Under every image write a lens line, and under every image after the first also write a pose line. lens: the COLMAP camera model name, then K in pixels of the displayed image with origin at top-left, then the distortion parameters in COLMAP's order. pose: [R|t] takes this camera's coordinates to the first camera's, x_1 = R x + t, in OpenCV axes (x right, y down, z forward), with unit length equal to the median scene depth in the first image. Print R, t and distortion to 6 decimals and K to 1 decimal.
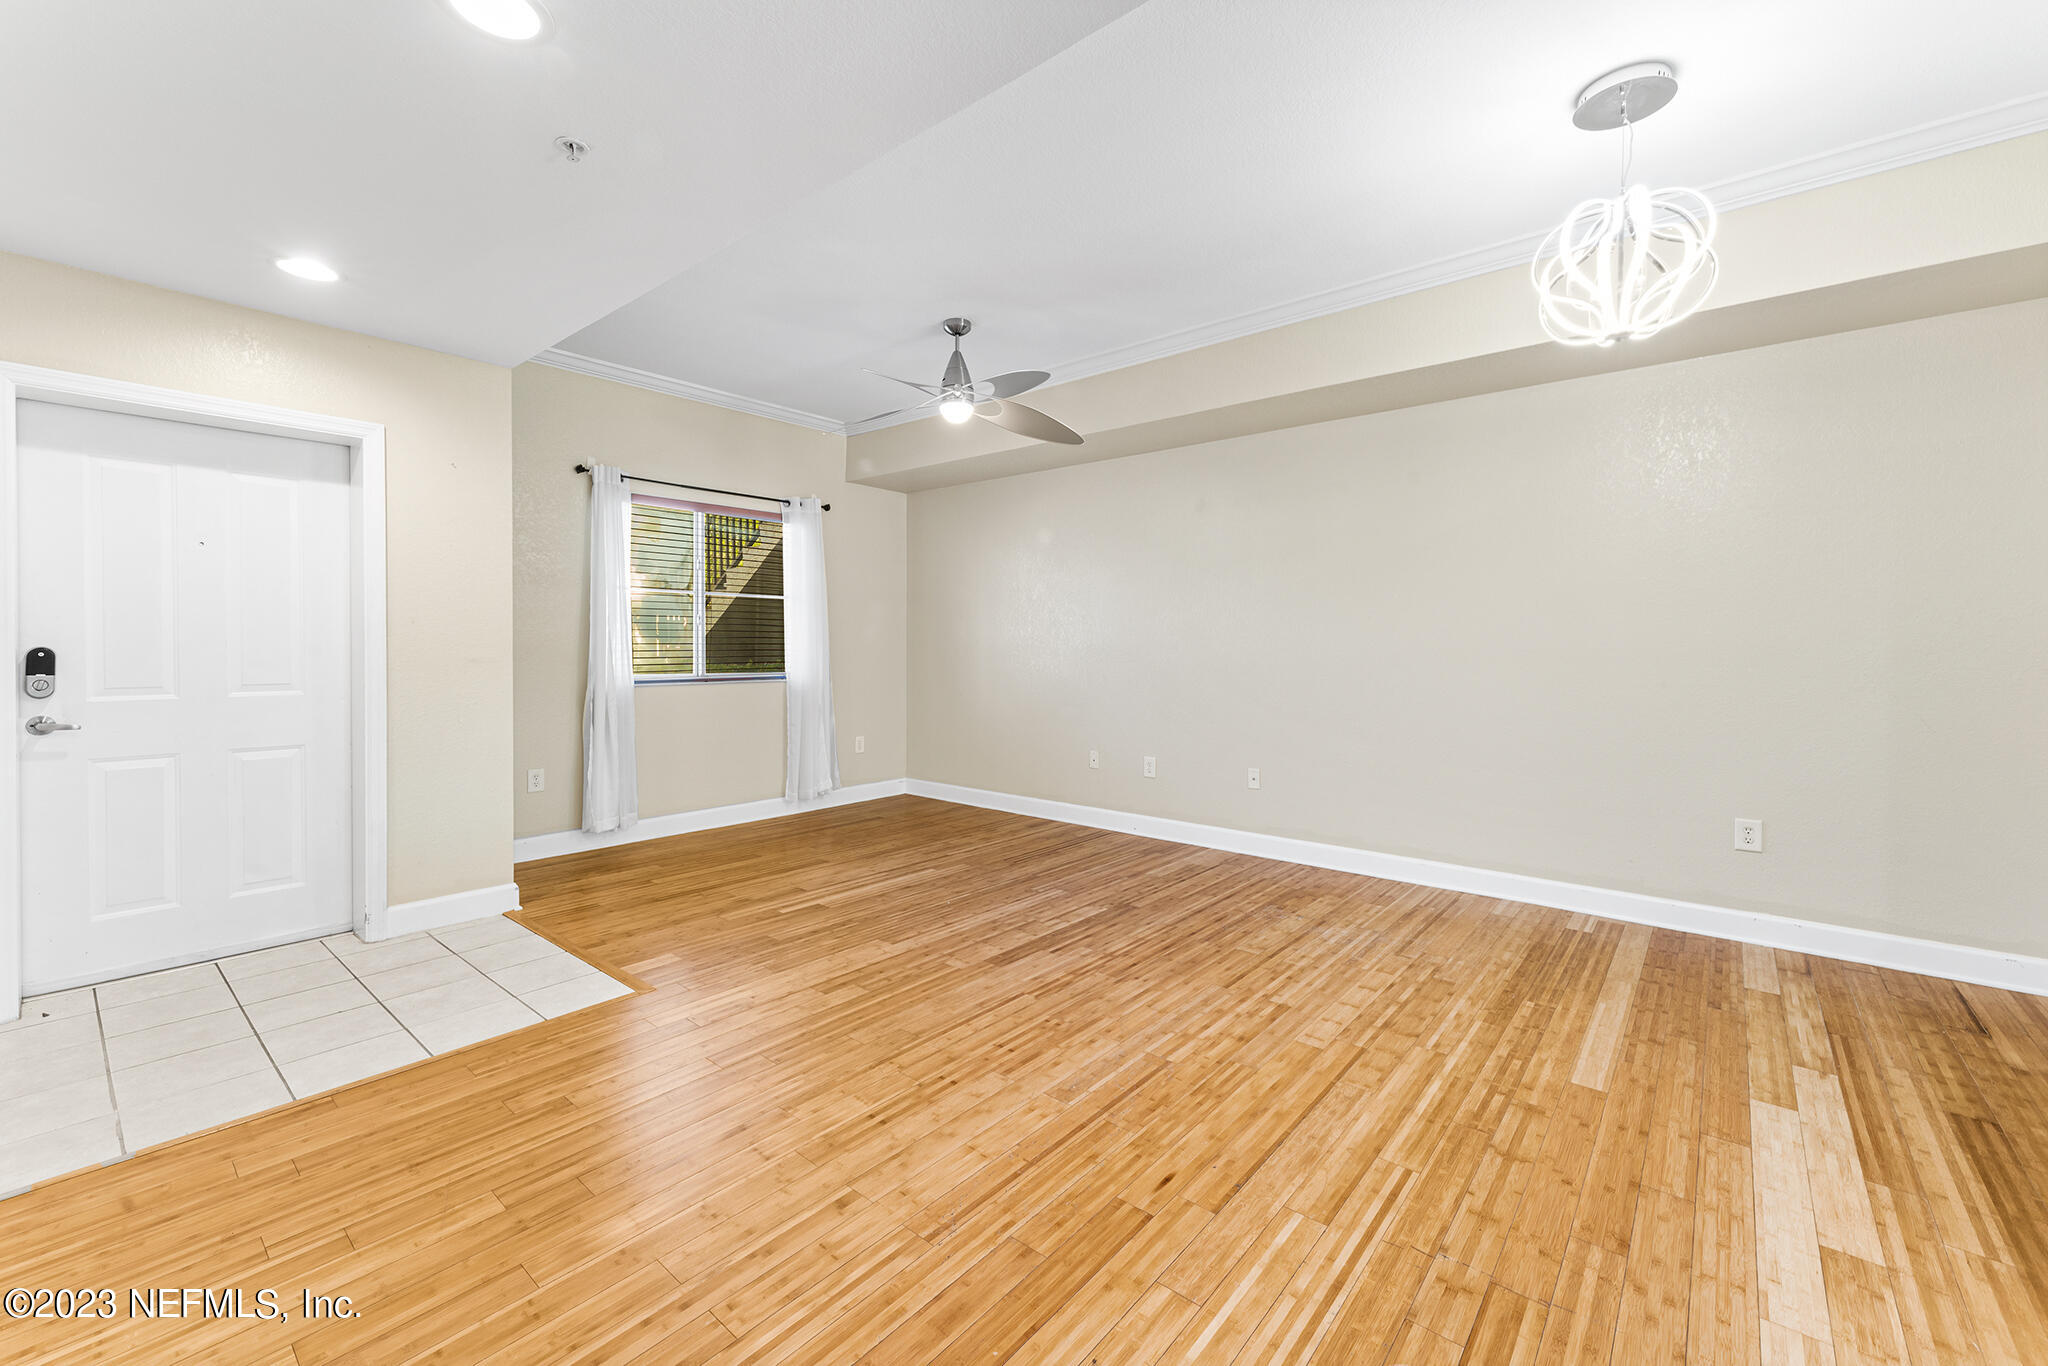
lens RADIAL K [[829.6, 0, 1015.7], [0, 829.6, 652.9], [0, 0, 1]] dist [0.004031, -0.000756]
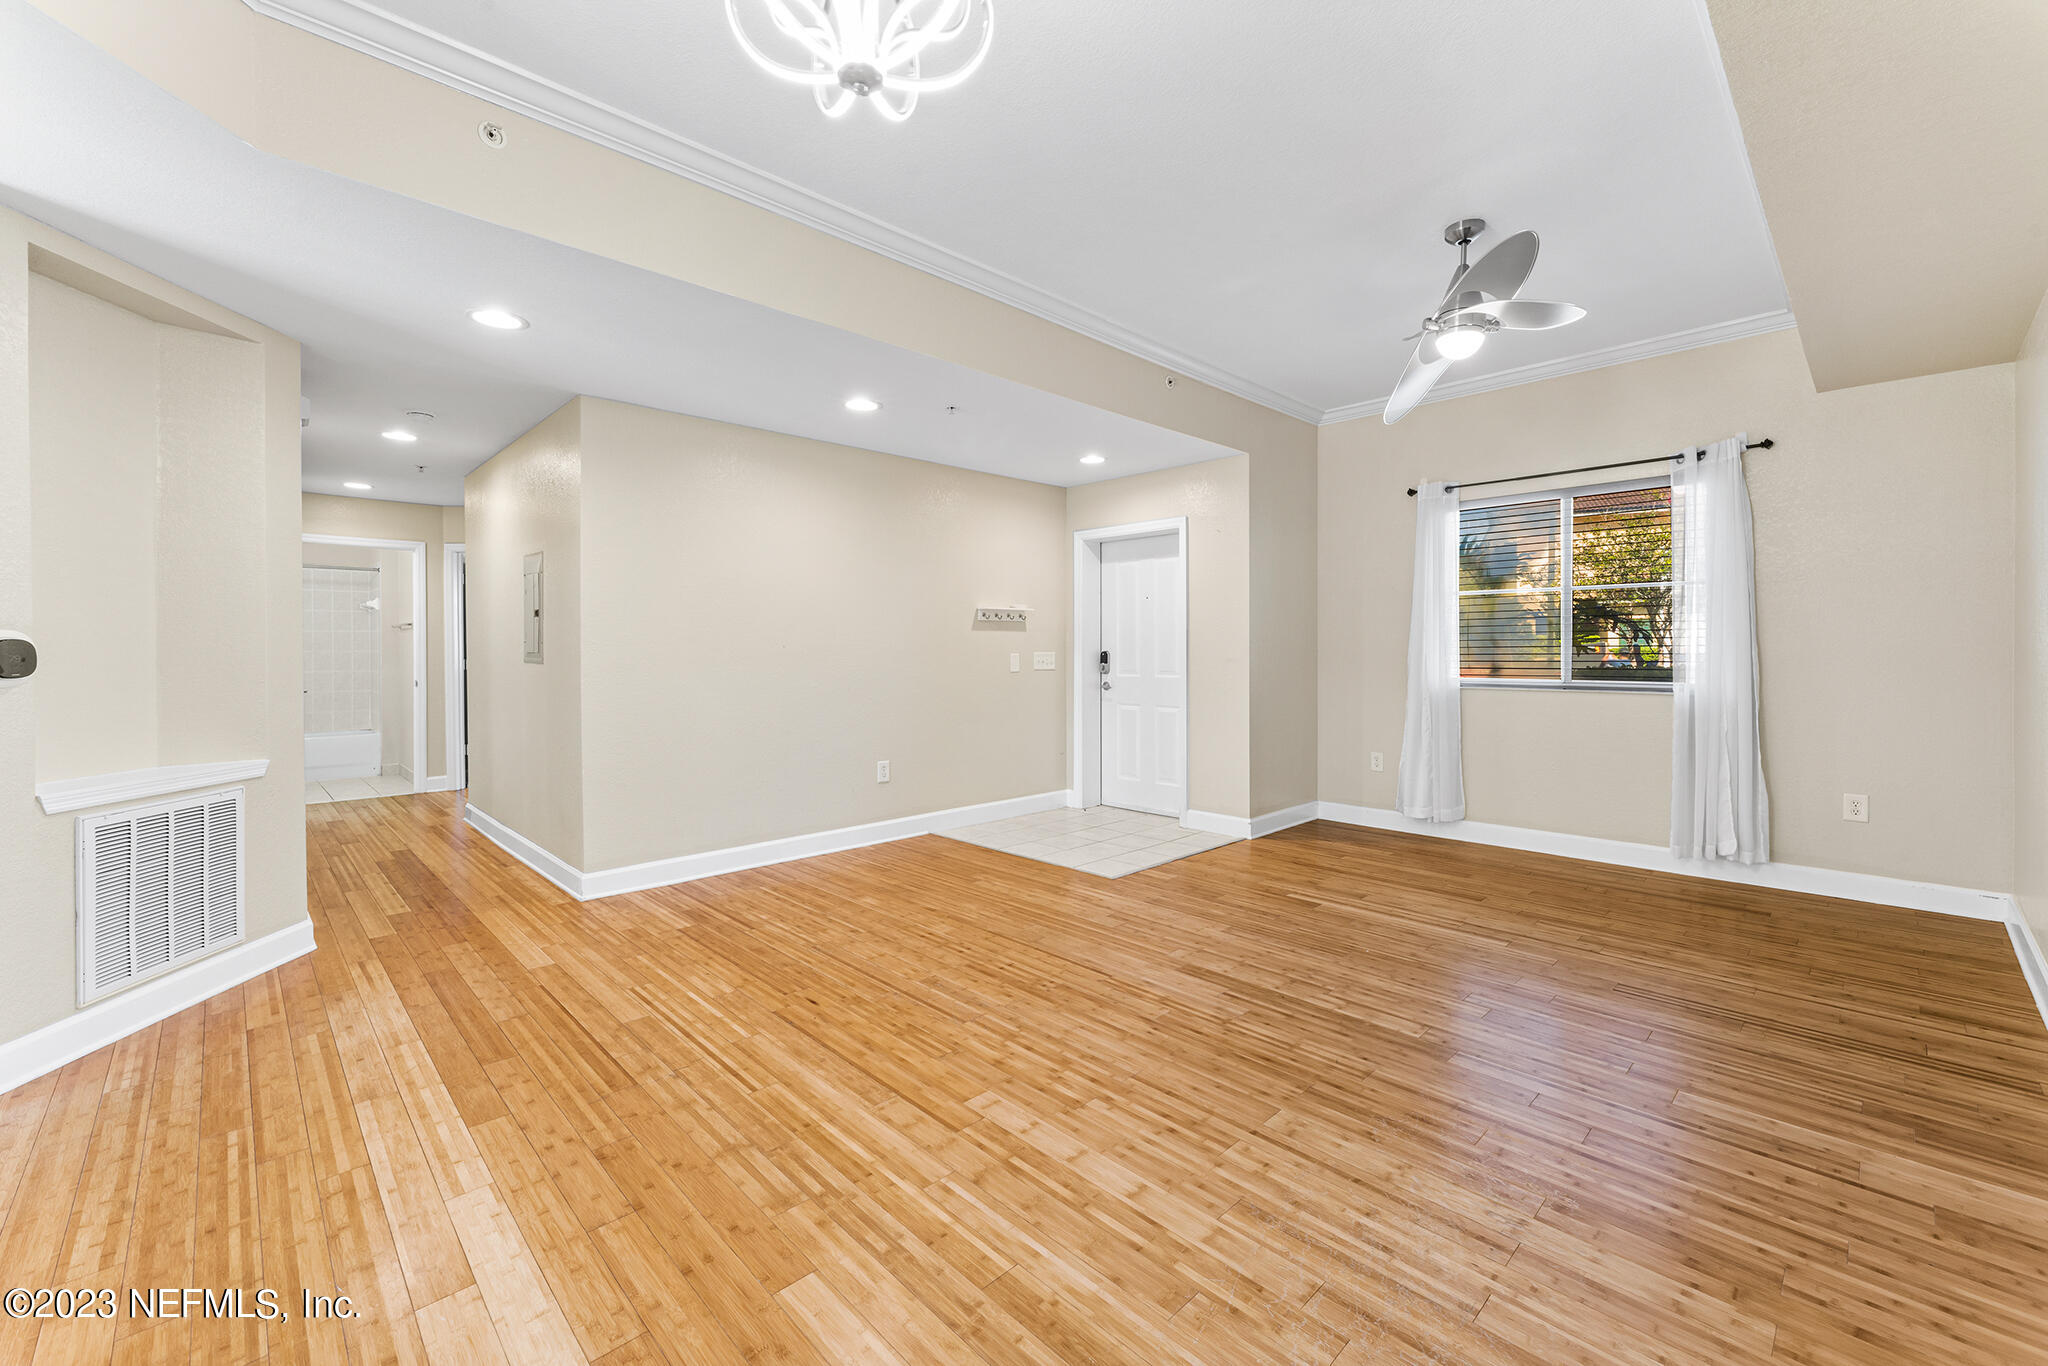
lens RADIAL K [[829.6, 0, 1035.3], [0, 829.6, 654.6], [0, 0, 1]] dist [0.004031, -0.000756]
pose [[-0.084024, 0.002350, -0.996461, 0.966708], [-0.006465, 0.999975, 0.002904, -0.002627], [0.996443, 0.006686, -0.084007, 0.892350]]
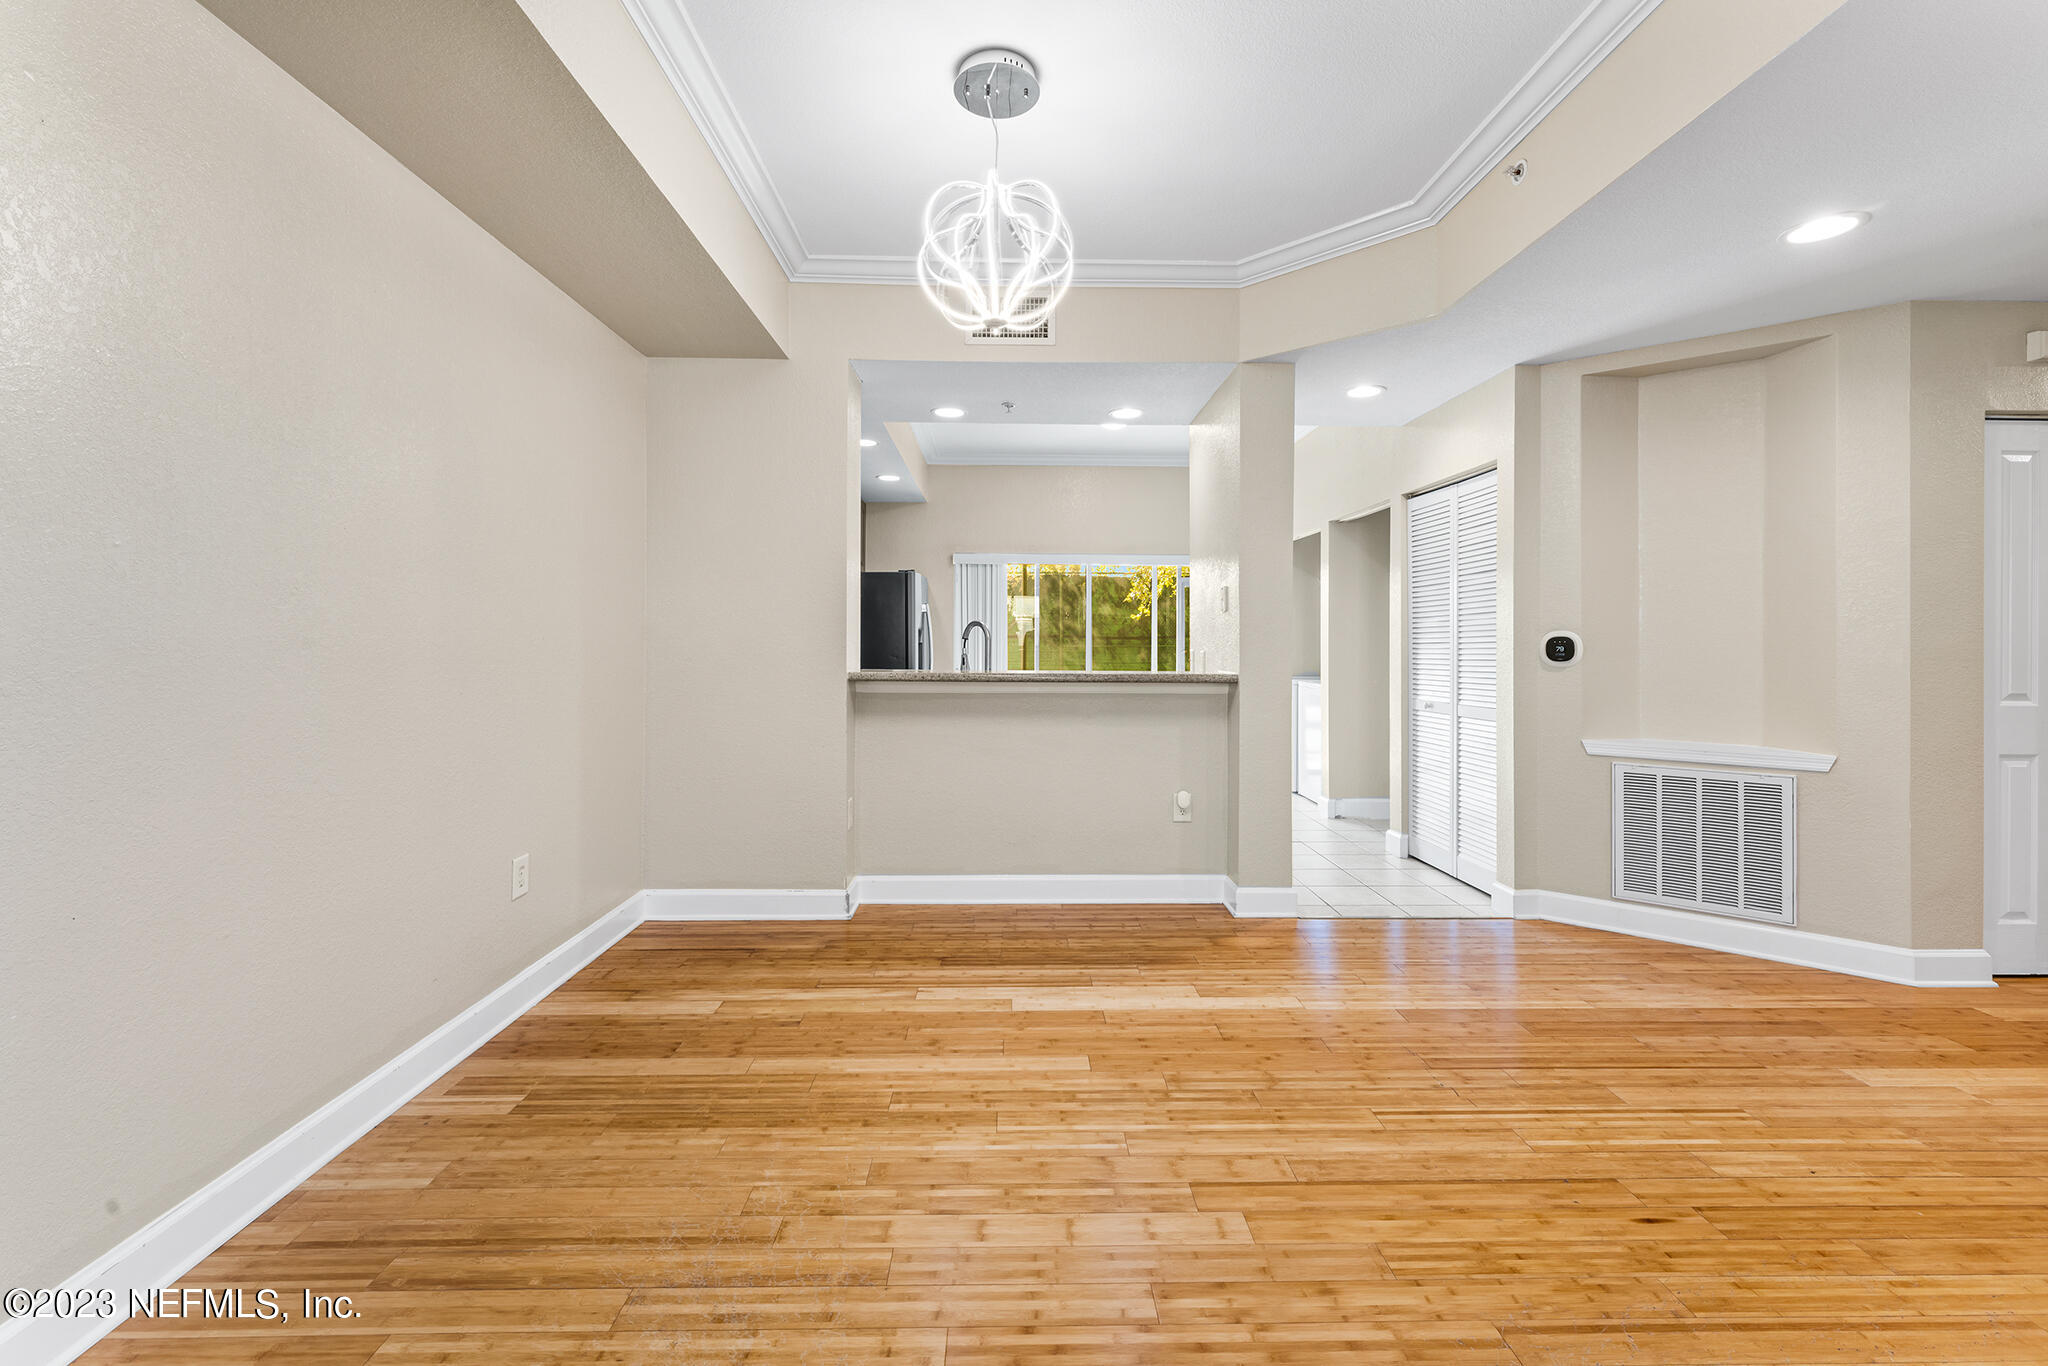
lens RADIAL K [[829.6, 0, 1023.3], [0, 829.6, 647.7], [0, 0, 1]] dist [0.004031, -0.000756]
pose [[-0.666243, -0.010071, 0.745666, -0.022526], [0.000020, 0.999909, 0.013524, -0.009735], [-0.745734, 0.009025, -0.666182, 1.248180]]
